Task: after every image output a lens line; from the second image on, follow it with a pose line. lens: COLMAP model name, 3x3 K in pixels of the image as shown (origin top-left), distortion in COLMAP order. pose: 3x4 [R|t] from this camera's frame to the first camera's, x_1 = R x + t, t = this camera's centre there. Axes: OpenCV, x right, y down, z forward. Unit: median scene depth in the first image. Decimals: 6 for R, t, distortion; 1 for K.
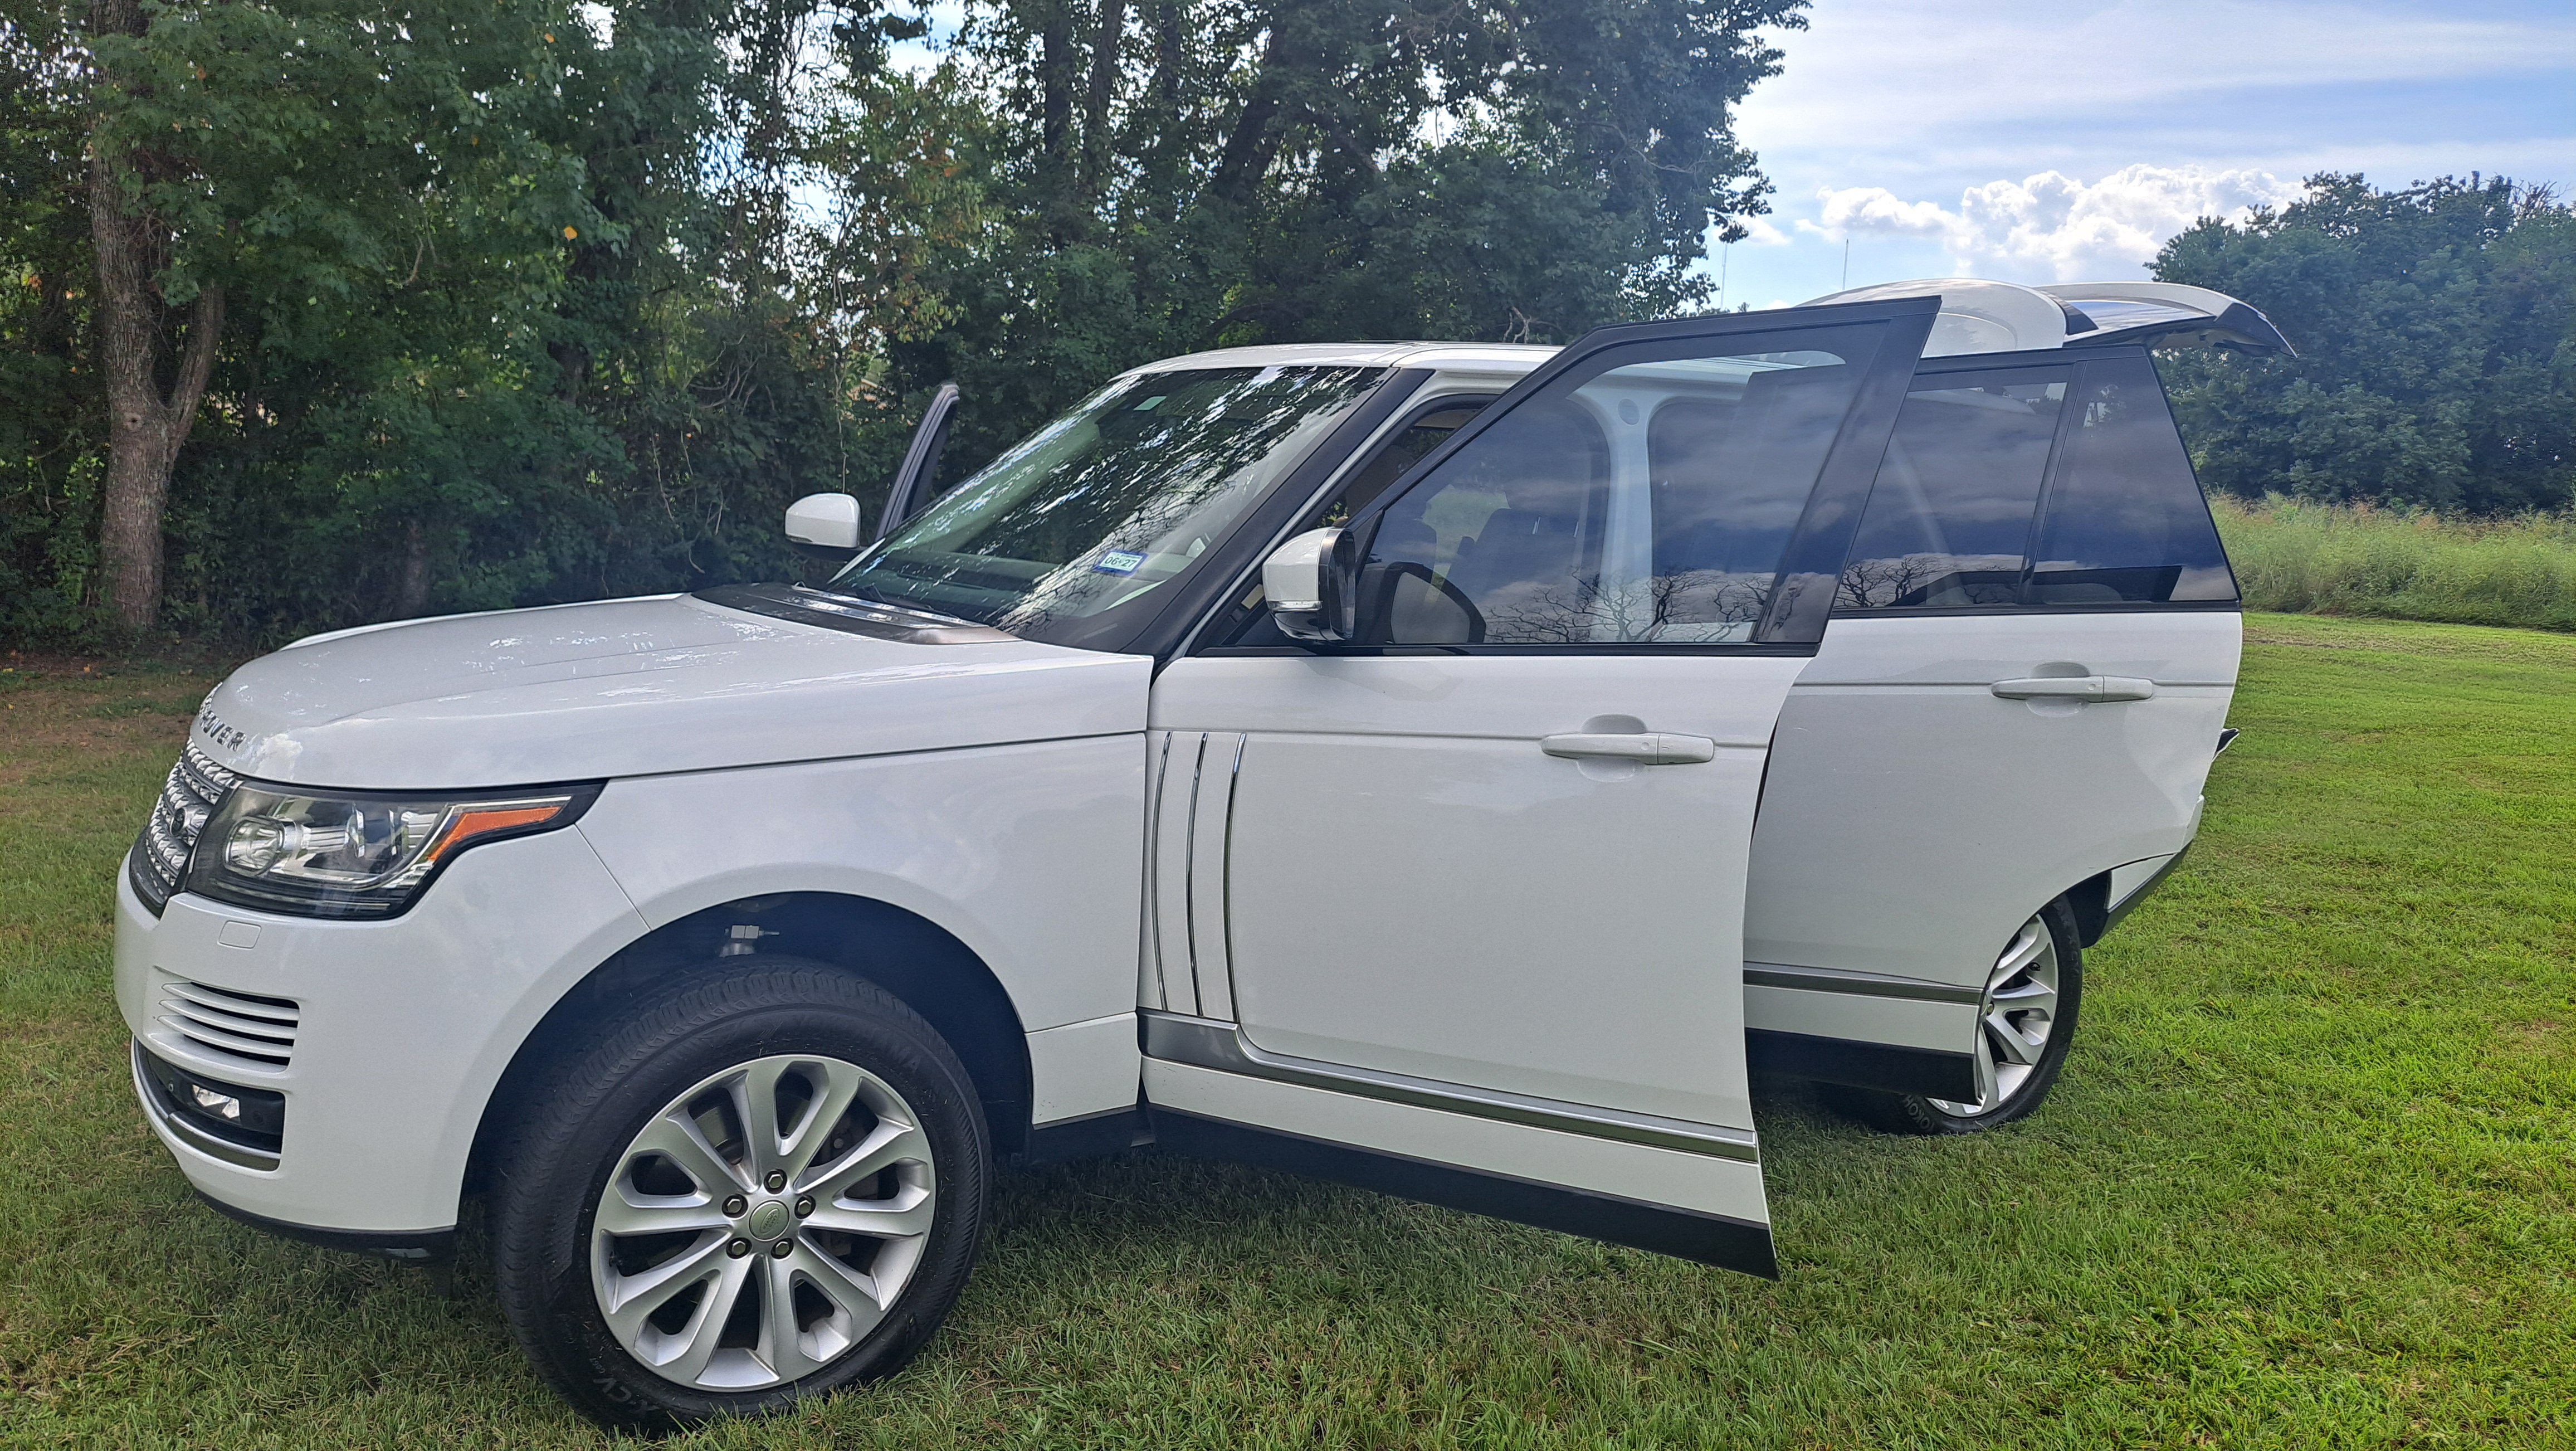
lens RADIAL K [[1855.4, 0, 1303.2], [0, 1855.4, 721.1], [0, 0, 1]] dist [0.056183, -0.065477]
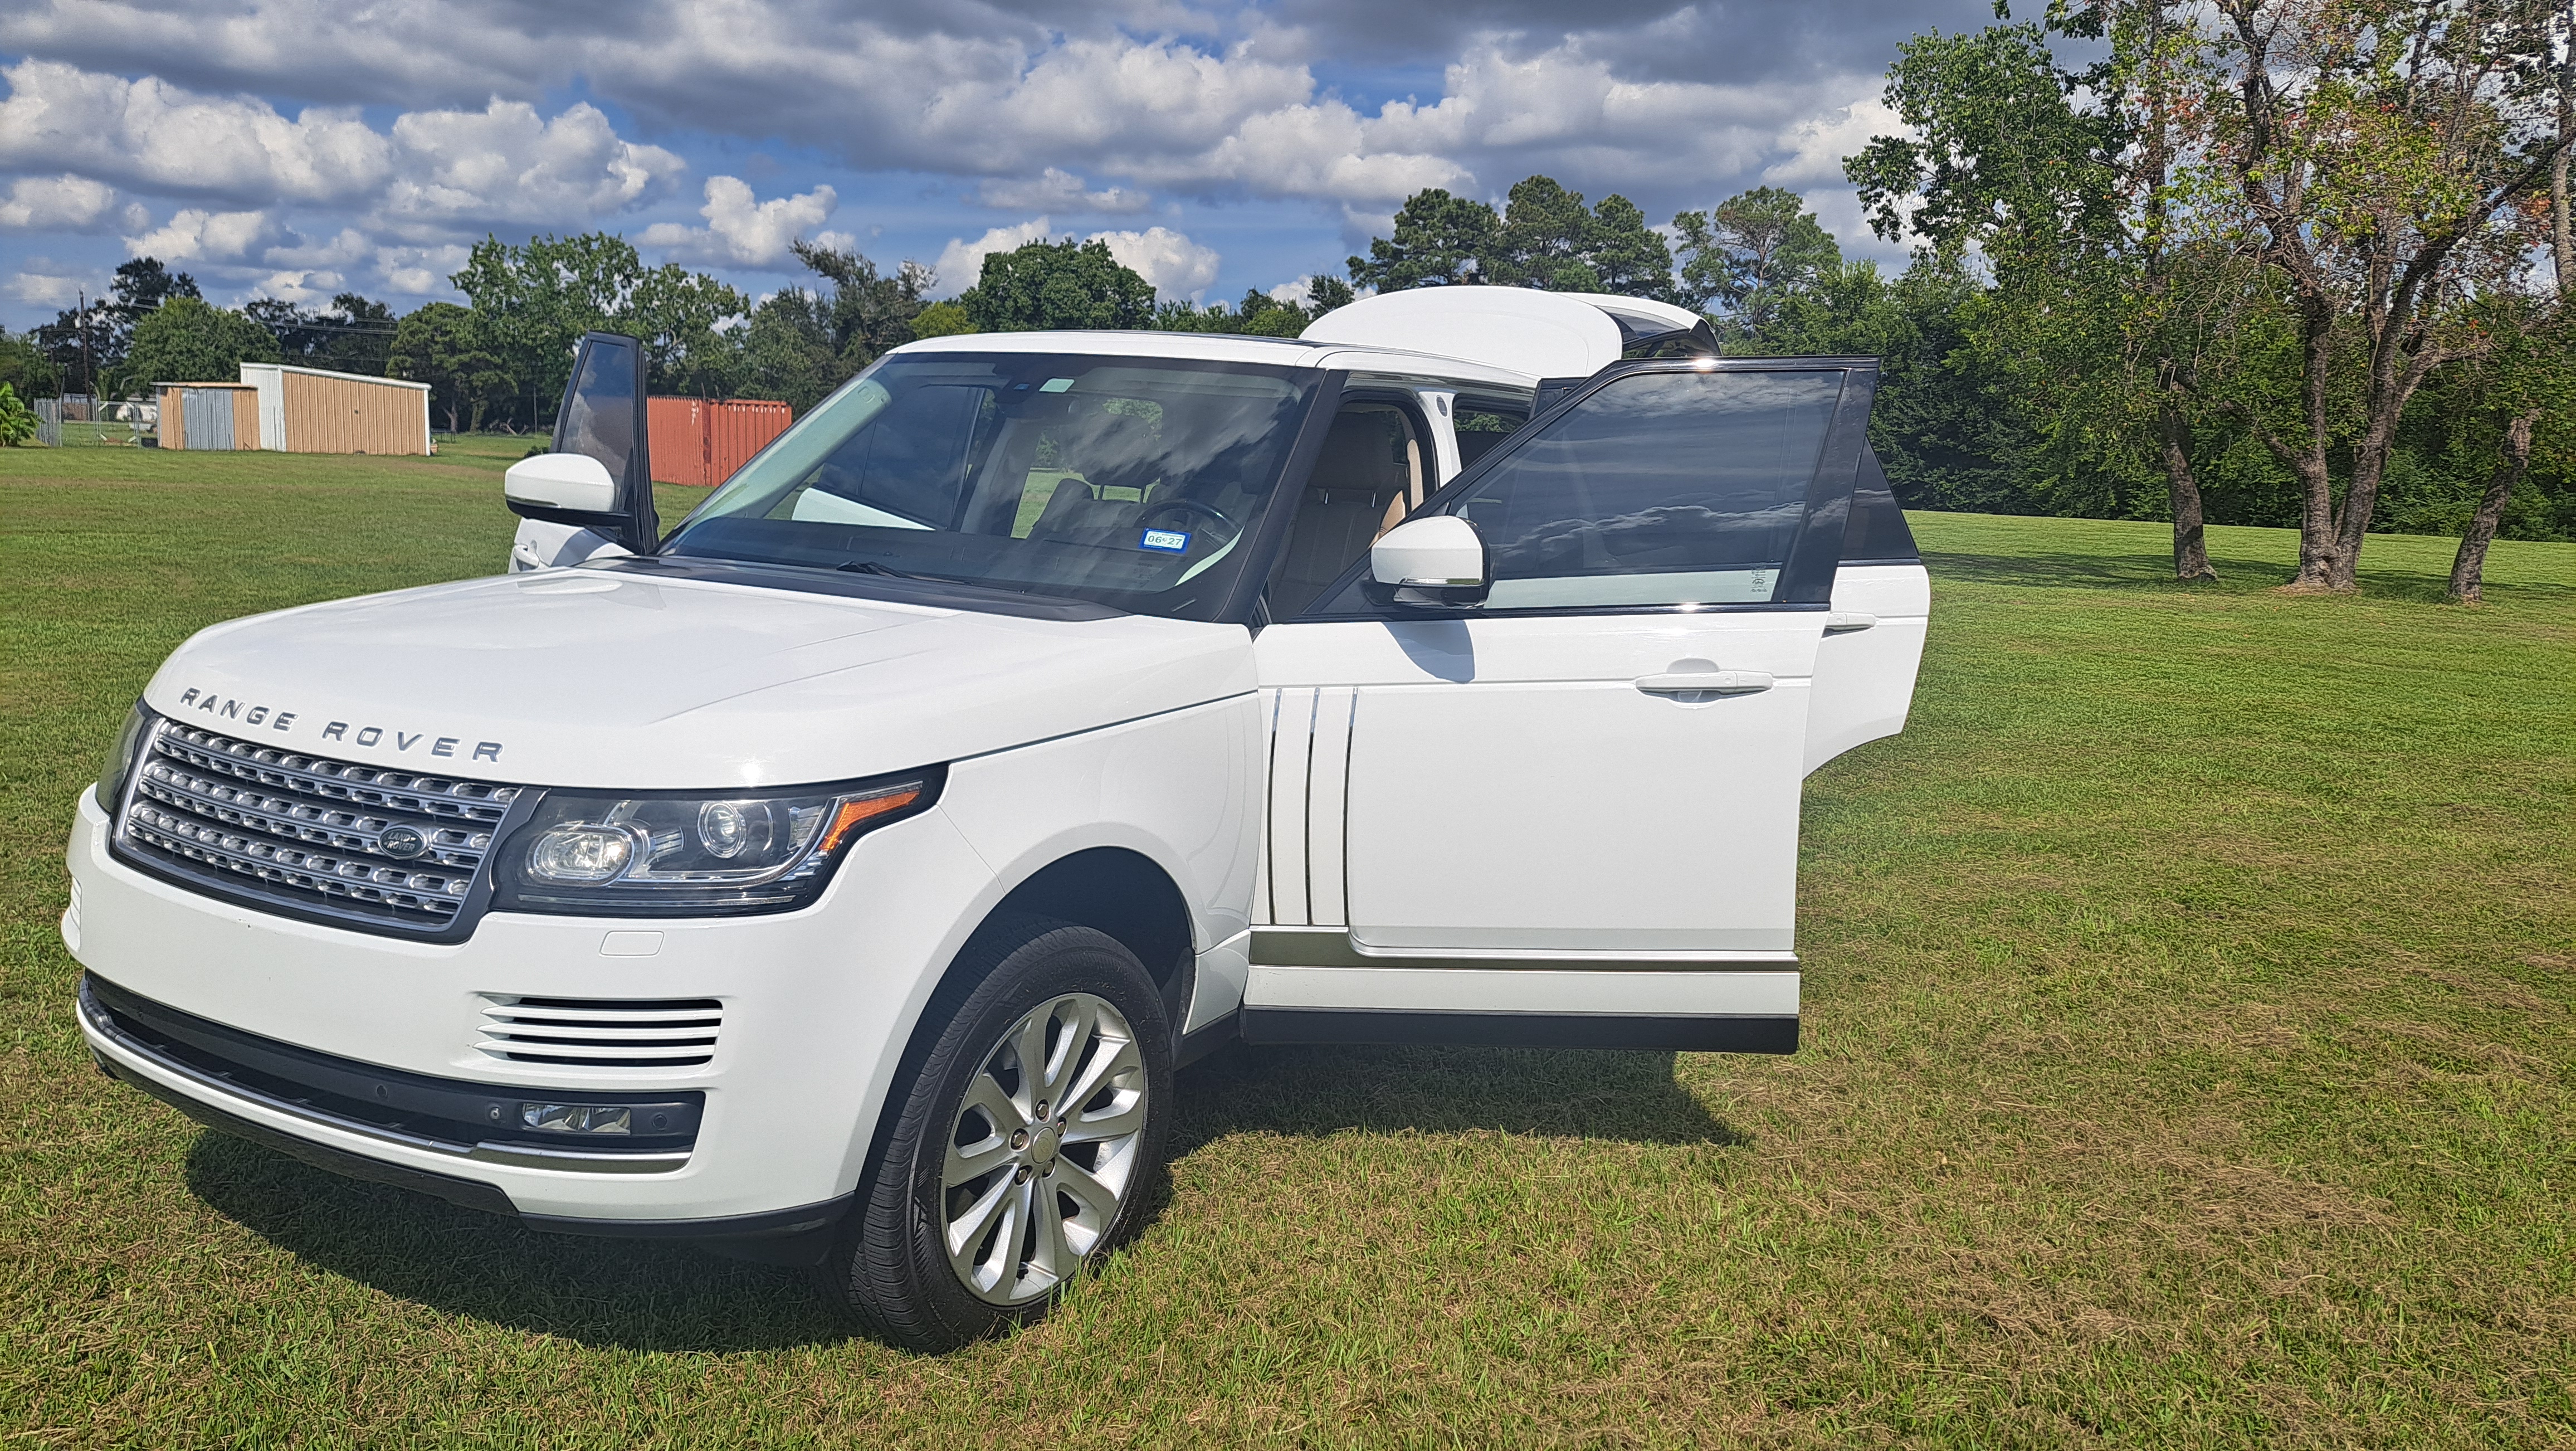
lens RADIAL K [[1855.4, 0, 1312.5], [0, 1855.4, 717.4], [0, 0, 1]] dist [0.056183, -0.065477]
pose [[0.870850, -0.063329, 0.487452, -0.623263], [0.041513, 0.997599, 0.055442, -0.040573], [-0.489792, -0.028045, 0.871388, -0.040640]]
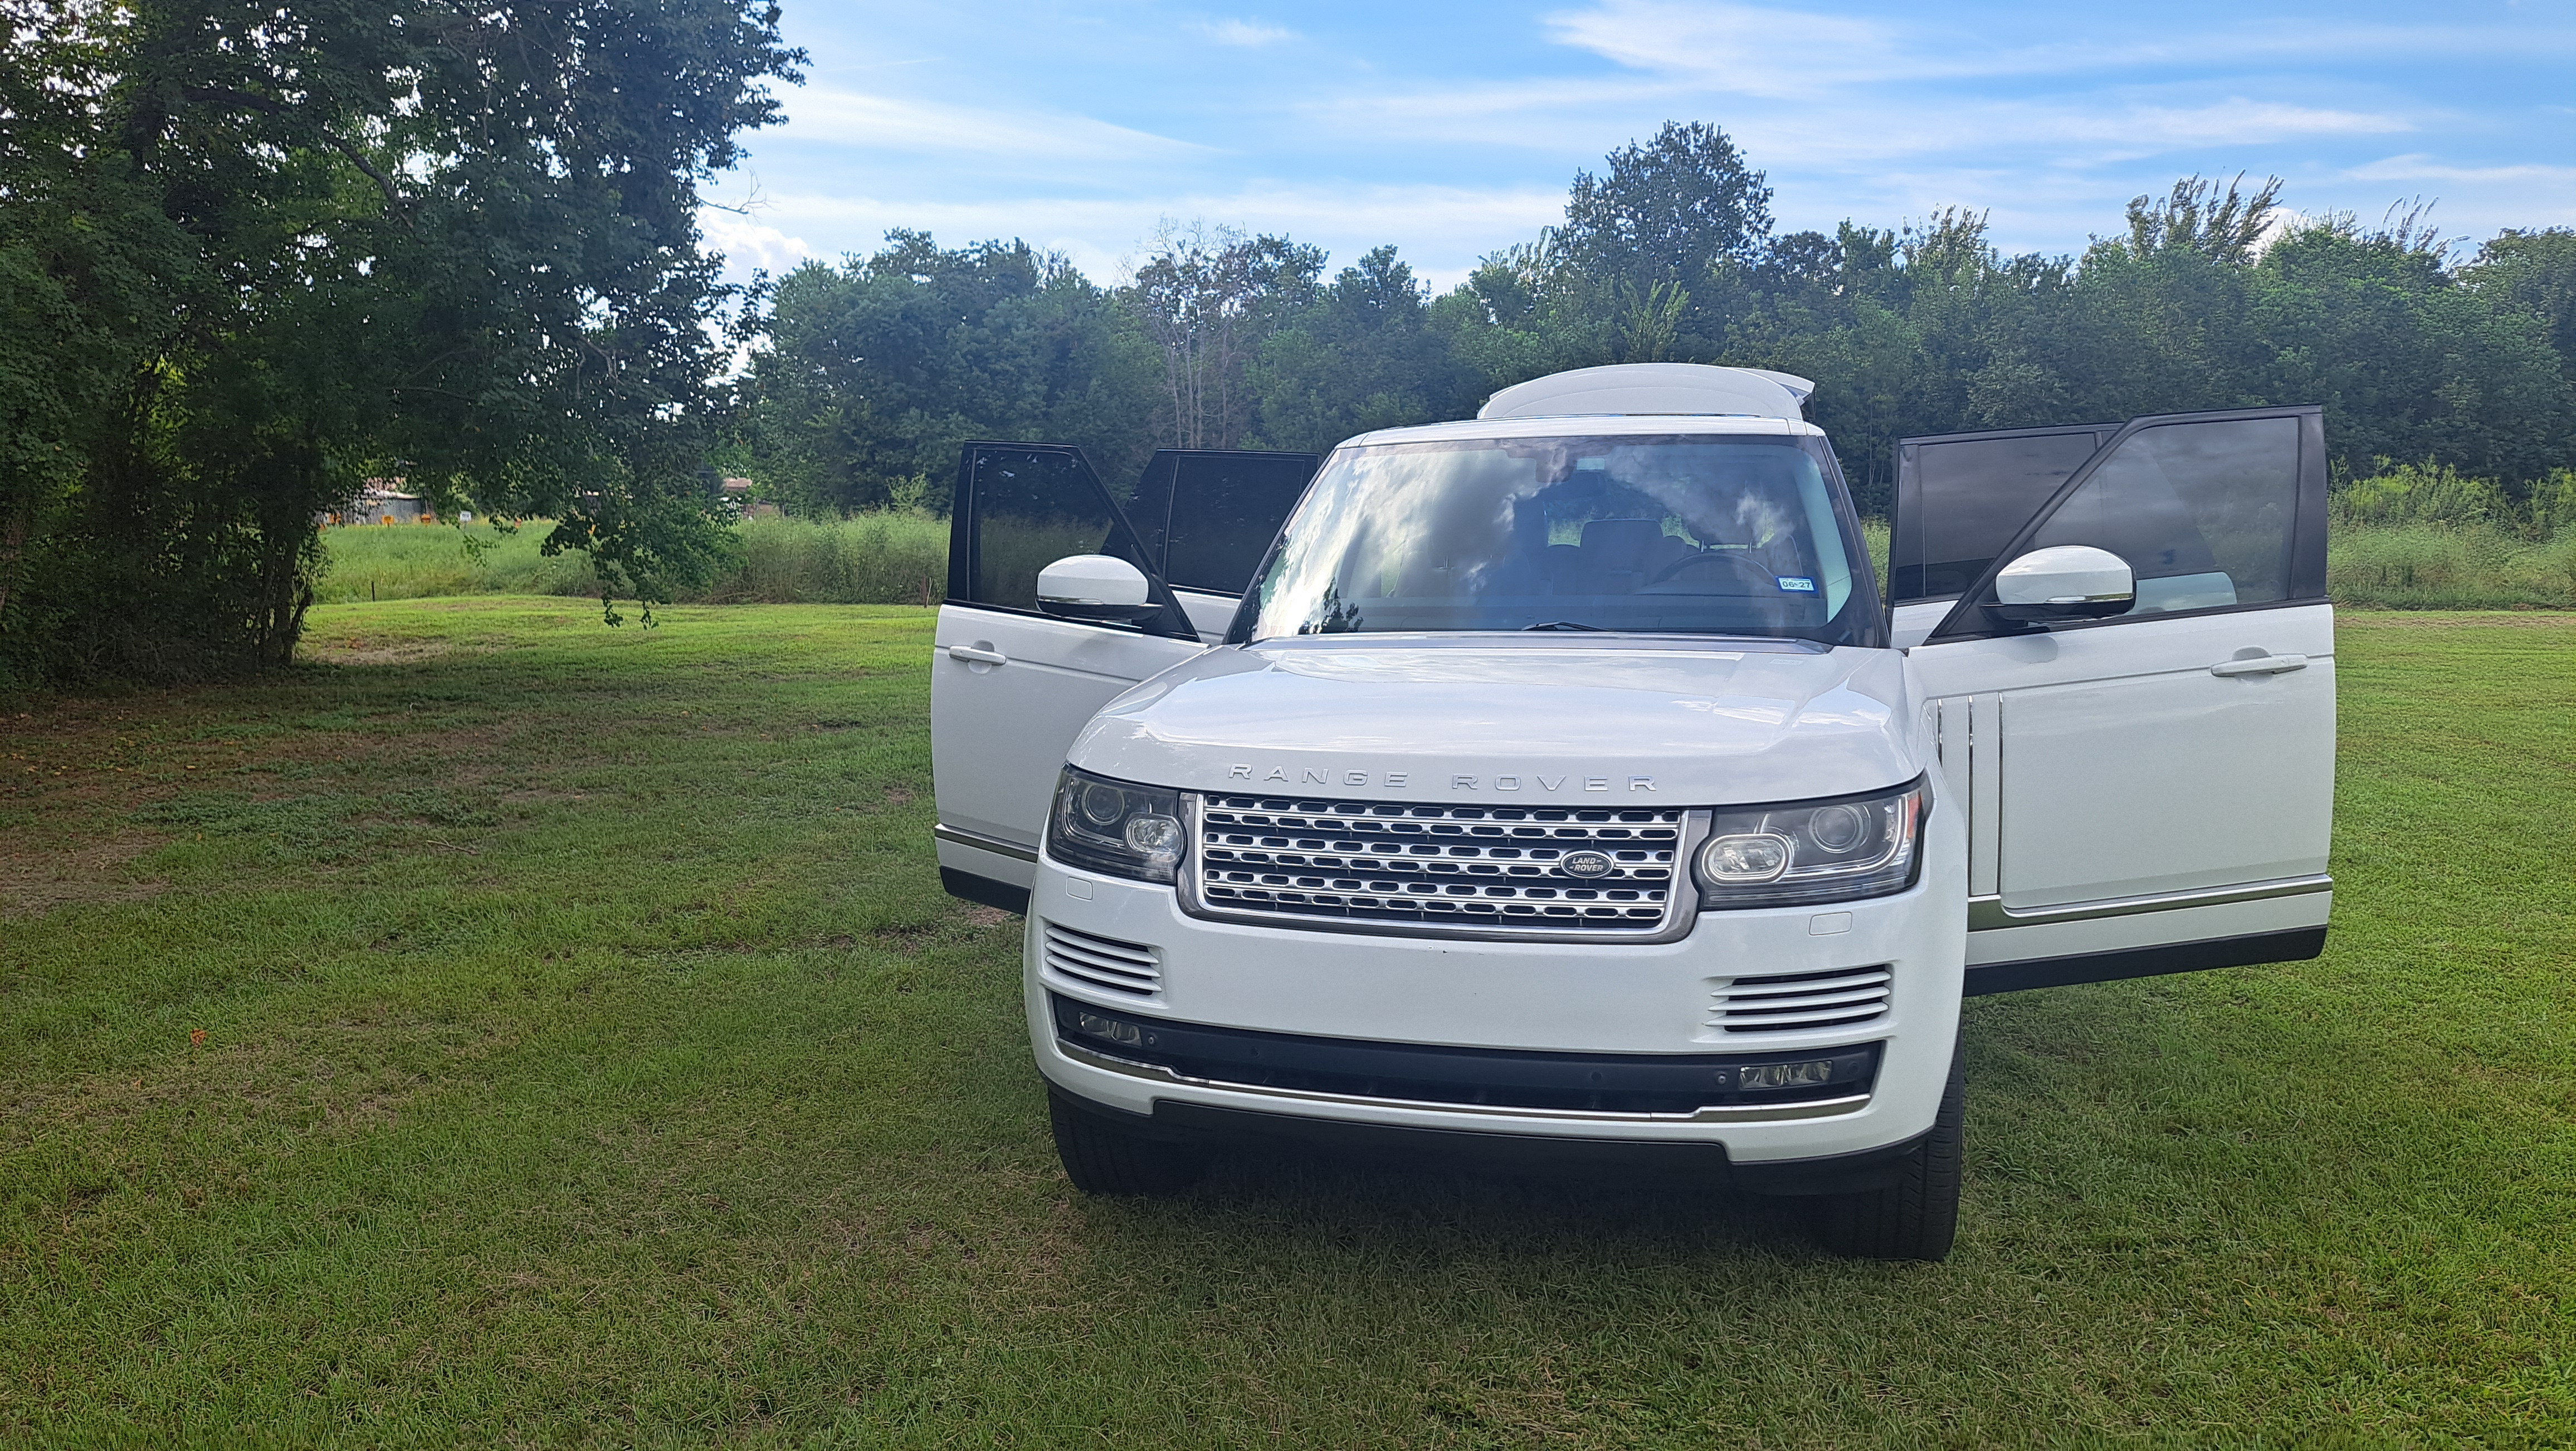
lens RADIAL K [[1855.4, 0, 1282.8], [0, 1855.4, 720.7], [0, 0, 1]] dist [0.056183, -0.065477]
pose [[0.725001, -0.110790, 0.679778, -1.397706], [0.118158, 0.992352, 0.035715, -0.087996], [-0.678536, 0.054428, 0.732548, 0.291995]]
